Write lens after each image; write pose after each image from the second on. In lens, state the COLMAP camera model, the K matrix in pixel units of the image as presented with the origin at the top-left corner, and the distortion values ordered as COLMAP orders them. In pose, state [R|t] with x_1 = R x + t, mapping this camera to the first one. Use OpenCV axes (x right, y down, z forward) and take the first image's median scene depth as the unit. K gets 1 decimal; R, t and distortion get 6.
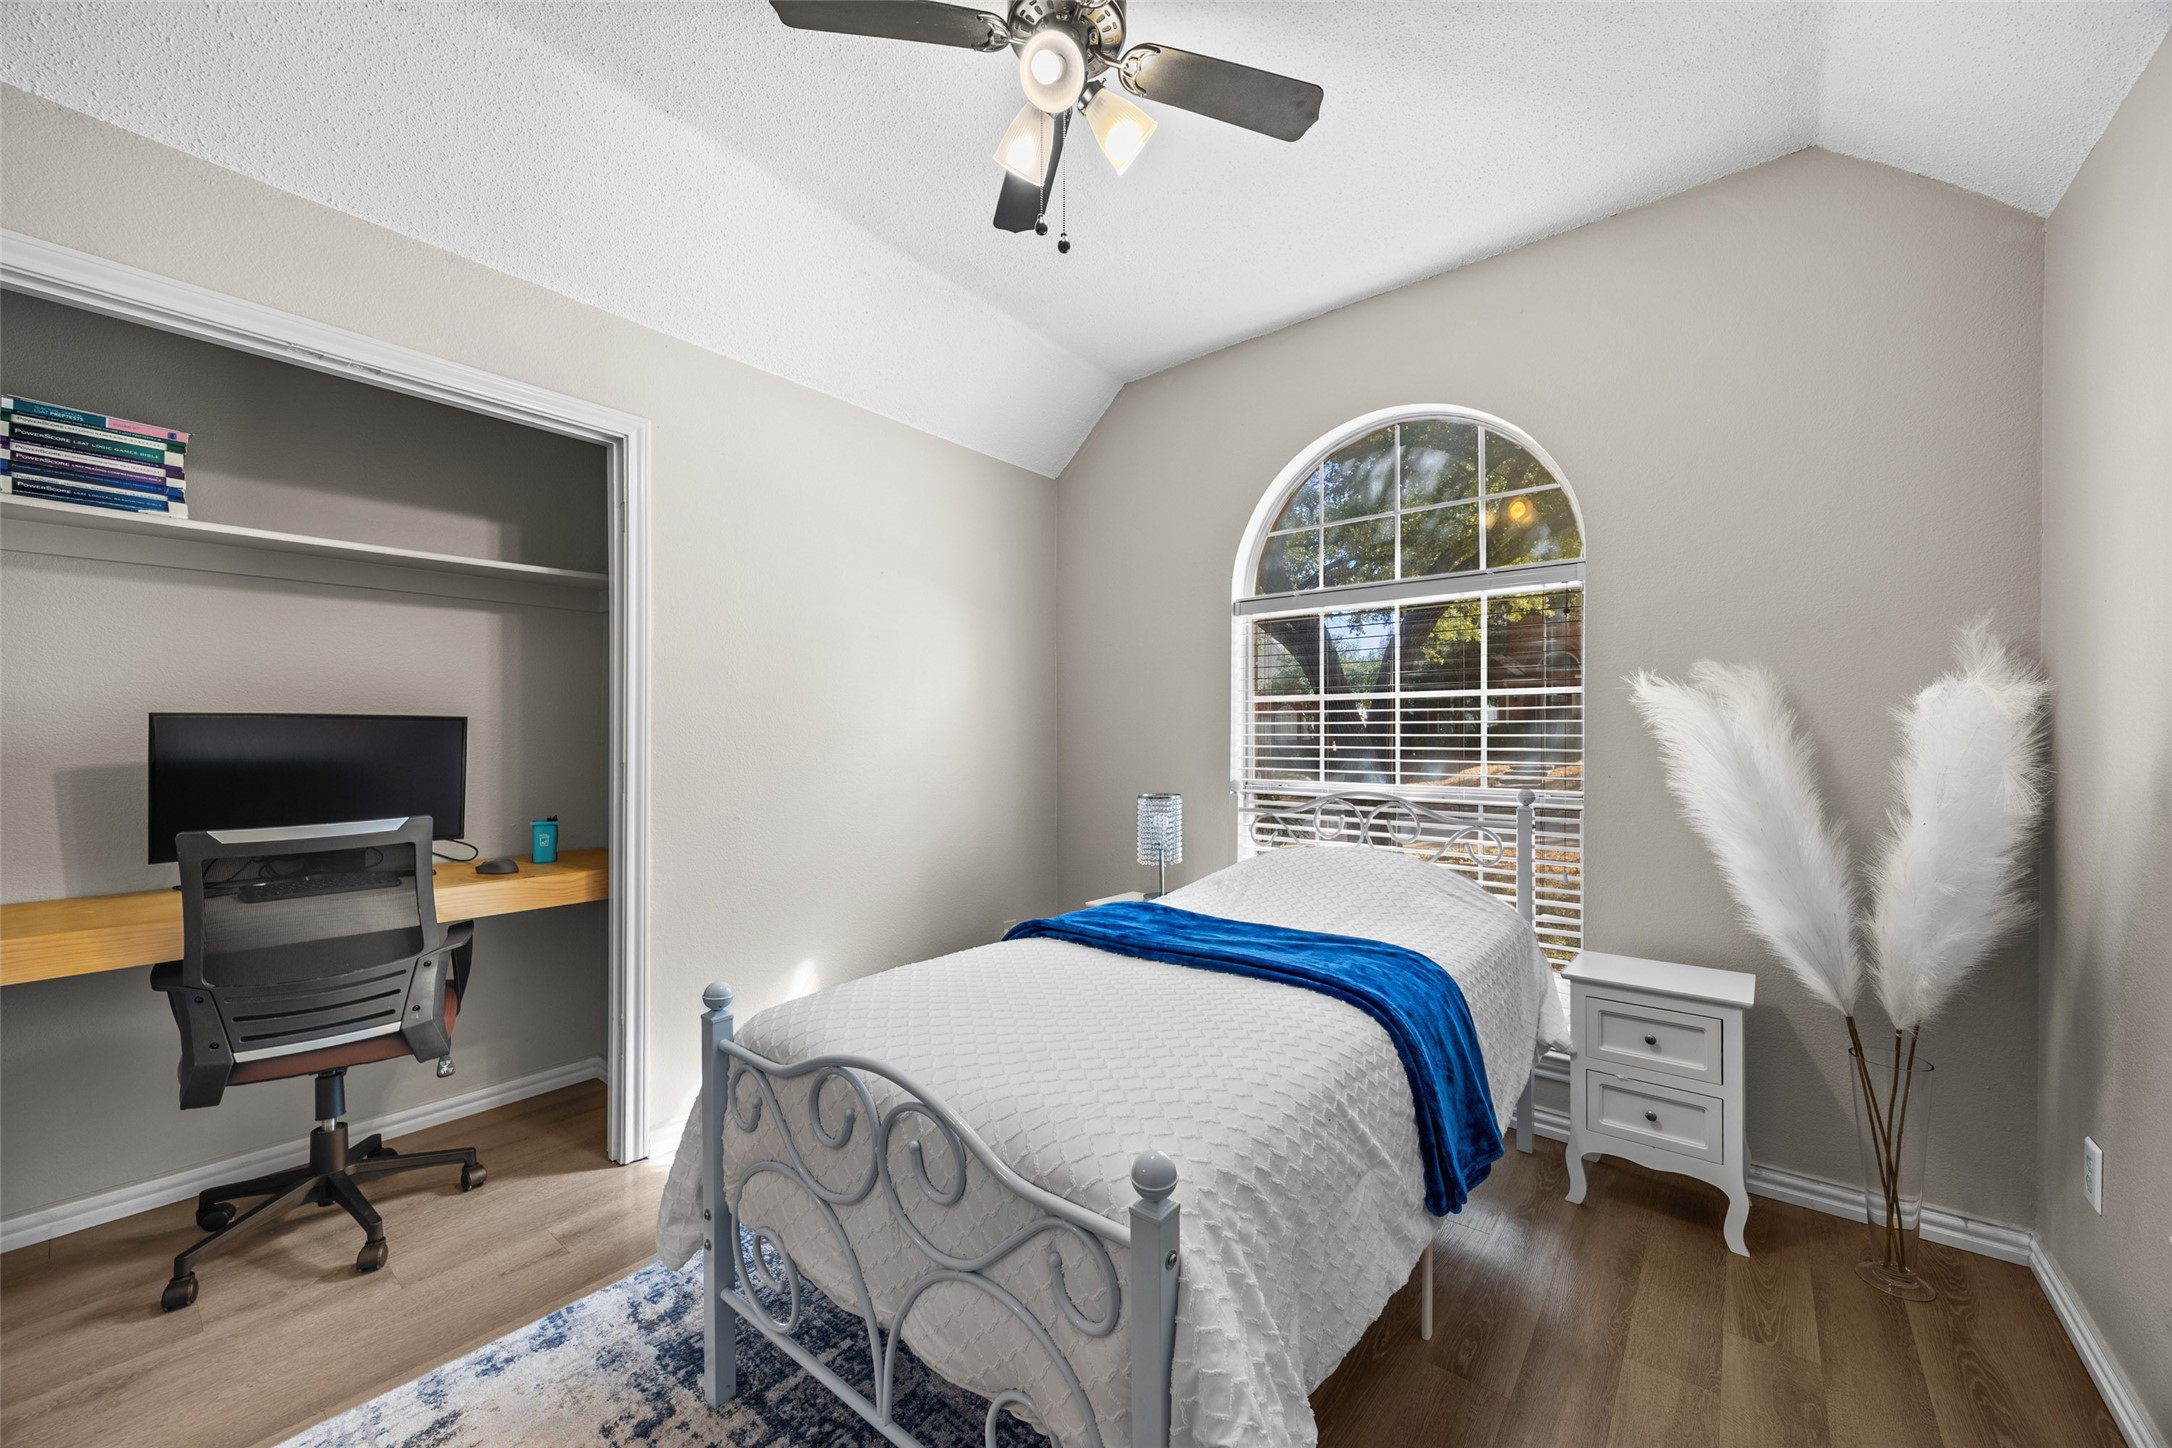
lens RADIAL K [[826.9, 0, 1075.3], [0, 826.9, 729.1], [0, 0, 1]] dist [-0.005255, 0.000099]
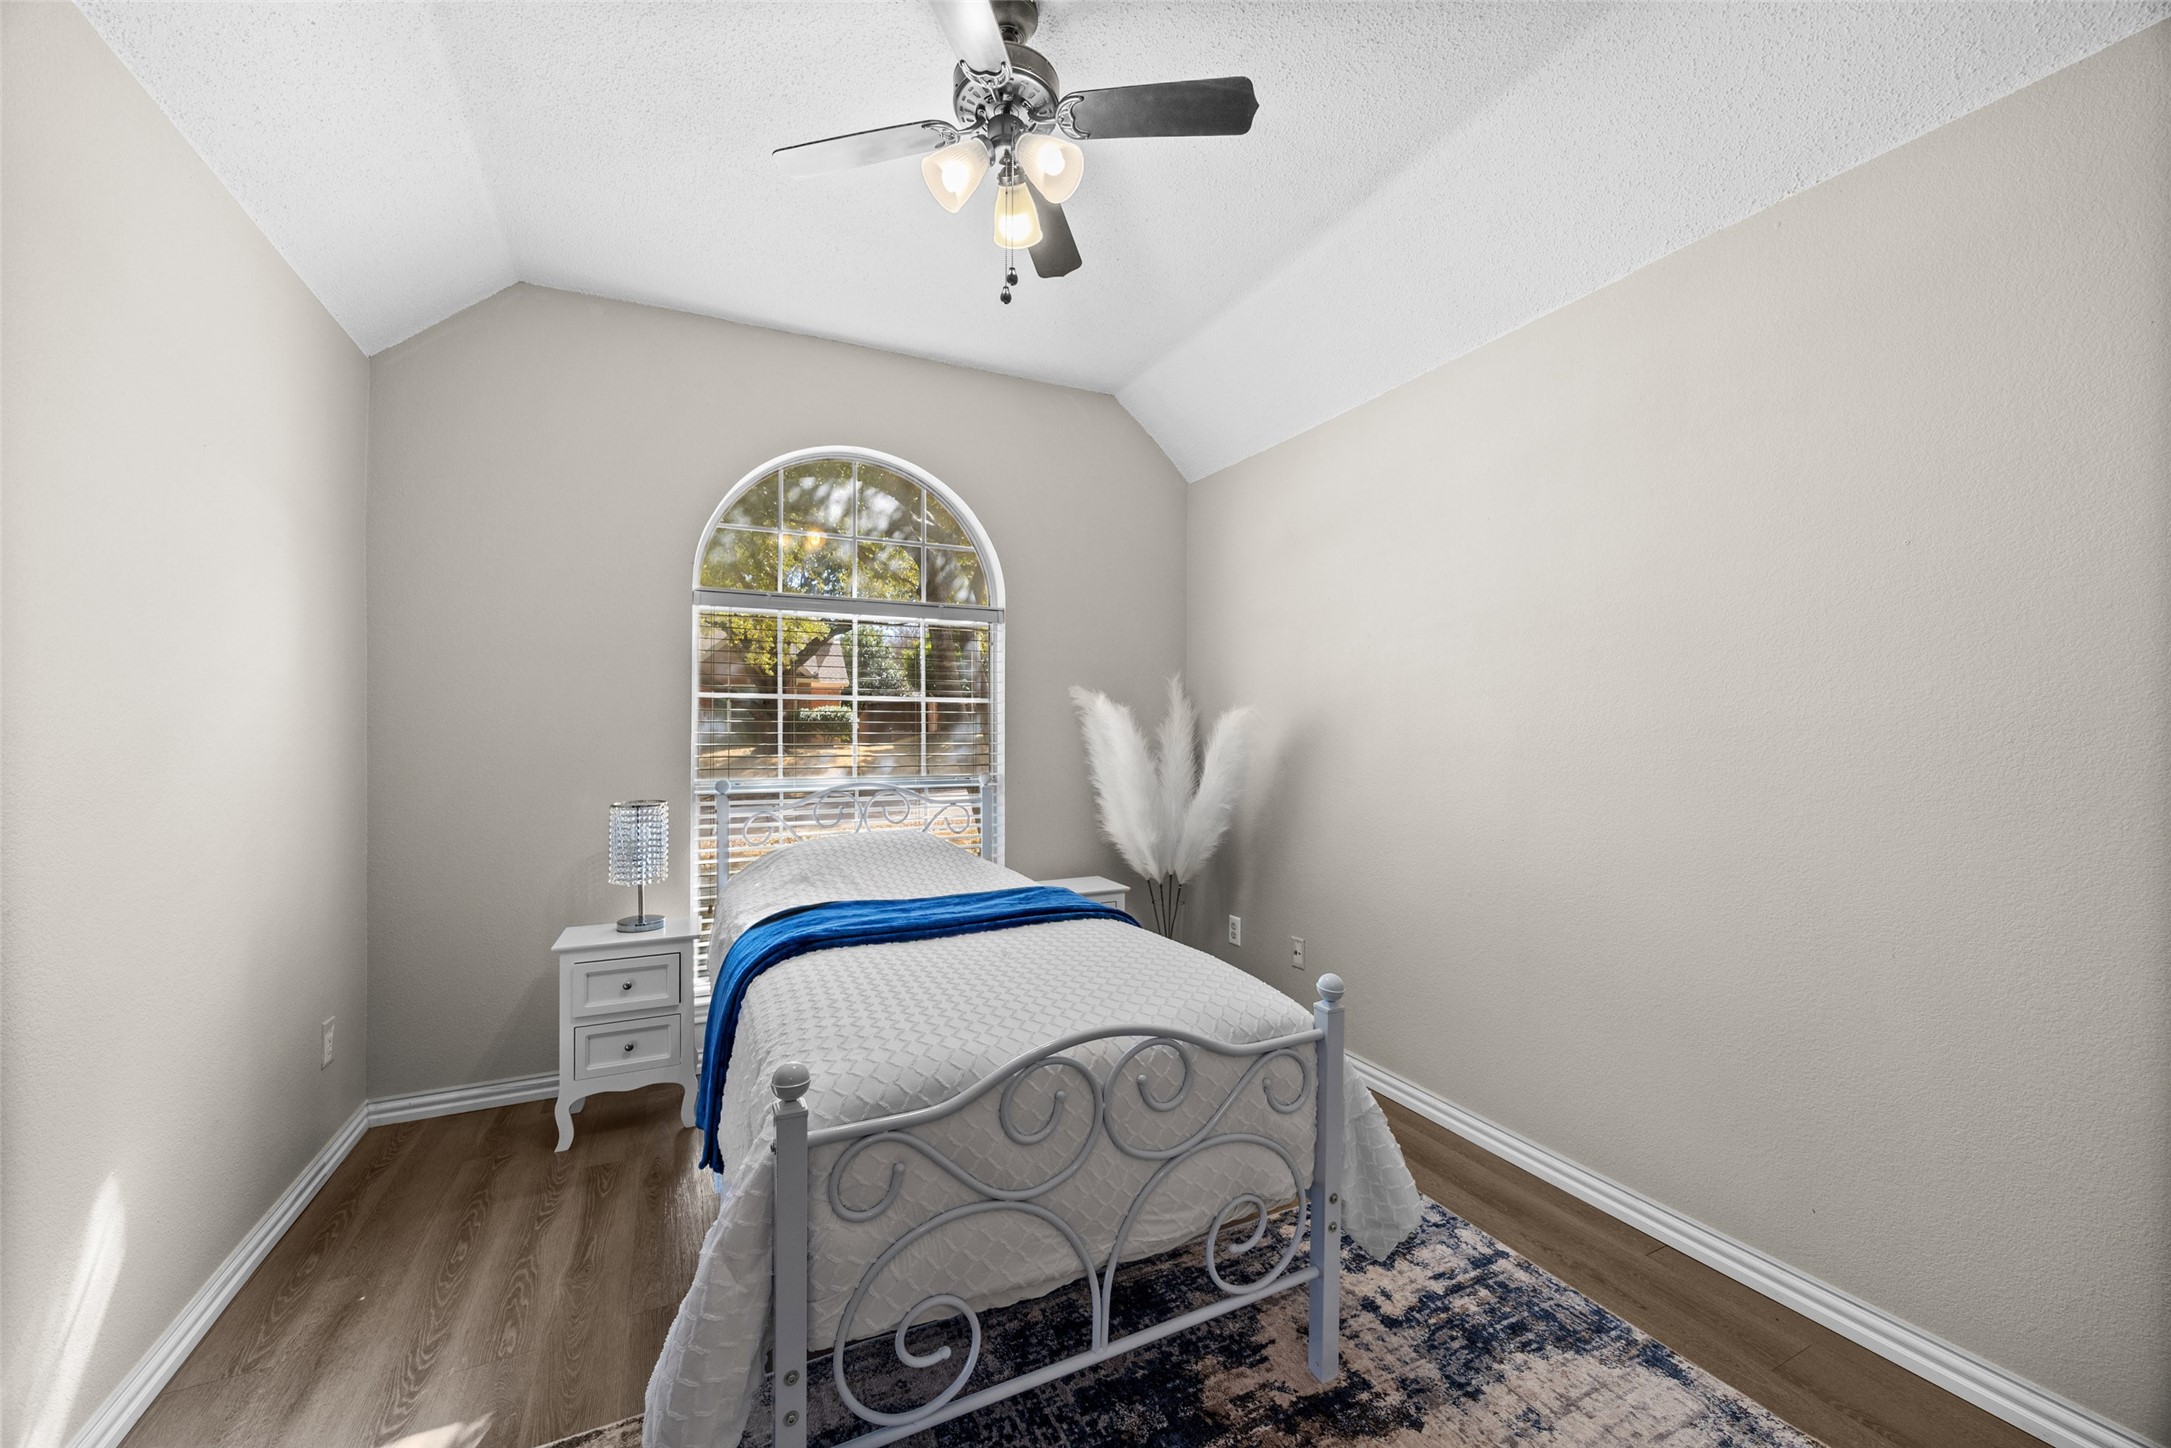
lens RADIAL K [[826.6, 0, 1078.2], [0, 826.6, 730.2], [0, 0, 1]] dist [-0.005255, 0.000099]
pose [[0.414045, 0.007070, 0.910229, -0.559967], [-0.004745, 0.999973, -0.005609, 0.008332], [-0.910244, -0.001997, 0.414067, 0.261589]]
